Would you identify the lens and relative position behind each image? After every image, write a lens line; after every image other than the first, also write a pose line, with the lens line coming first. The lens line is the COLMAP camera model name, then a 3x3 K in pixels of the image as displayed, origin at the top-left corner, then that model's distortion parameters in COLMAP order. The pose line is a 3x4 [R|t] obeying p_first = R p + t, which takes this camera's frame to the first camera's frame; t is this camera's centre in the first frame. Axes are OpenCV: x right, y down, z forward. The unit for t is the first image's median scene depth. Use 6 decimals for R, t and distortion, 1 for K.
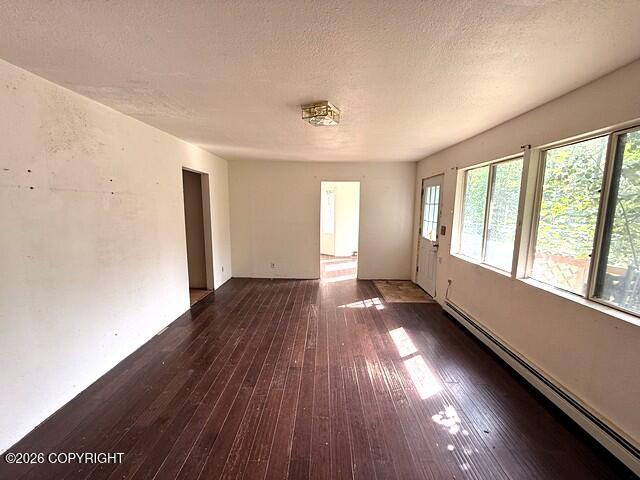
lens RADIAL K [[258.1, 0, 319.6], [0, 258.1, 240.7], [0, 0, 1]] dist [-0.001119, -0.000143]
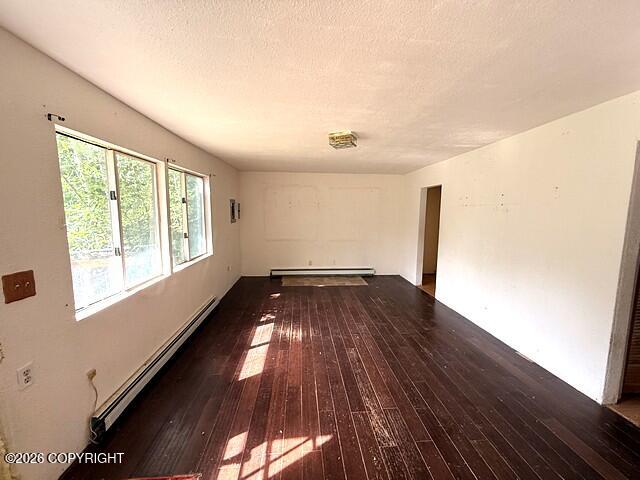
lens RADIAL K [[258.1, 0, 321.7], [0, 258.1, 238.9], [0, 0, 1]] dist [-0.001119, -0.000143]
pose [[-0.994953, -0.001517, -0.100334, 0.176843], [-0.025893, 0.969907, 0.242094, -0.247829], [0.096947, 0.243470, -0.965051, 1.772830]]
